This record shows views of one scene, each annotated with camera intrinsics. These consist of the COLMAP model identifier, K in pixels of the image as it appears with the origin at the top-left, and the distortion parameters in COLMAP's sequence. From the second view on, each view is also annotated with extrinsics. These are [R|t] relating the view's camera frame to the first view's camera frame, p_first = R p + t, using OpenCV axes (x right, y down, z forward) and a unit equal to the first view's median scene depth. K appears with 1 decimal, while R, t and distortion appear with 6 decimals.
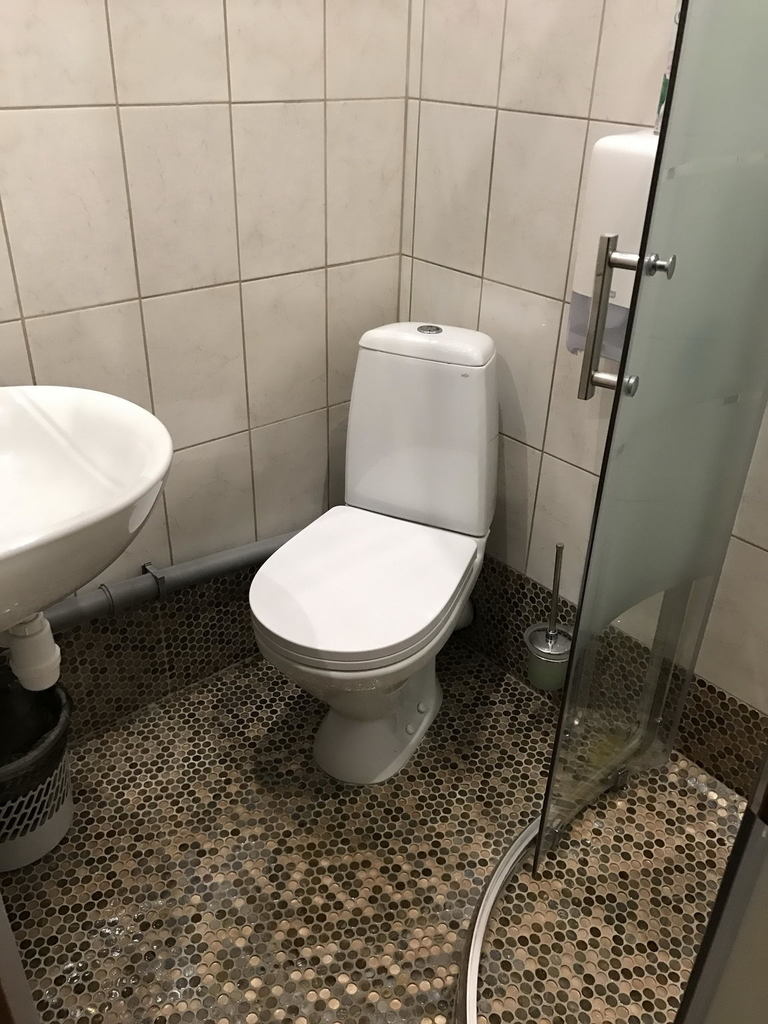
lens RADIAL K [[848.1, 0, 378.8], [0, 848.1, 515.7], [0, 0, 1]] dist [0.004352, 0.007911]
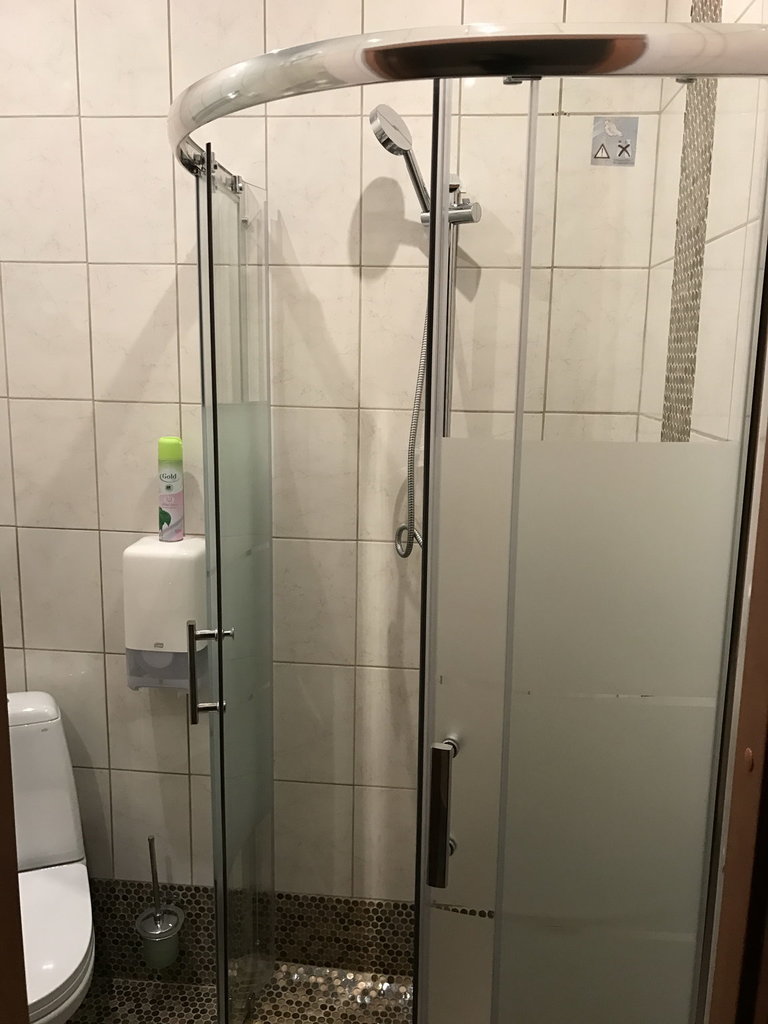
lens RADIAL K [[848.1, 0, 383.0], [0, 848.1, 509.1], [0, 0, 1]] dist [0.004352, 0.007911]
pose [[0.720115, -0.137197, 0.680155, -0.328069], [0.347341, 0.919868, -0.182198, -0.064457], [-0.600656, 0.367450, 0.710065, -0.274553]]
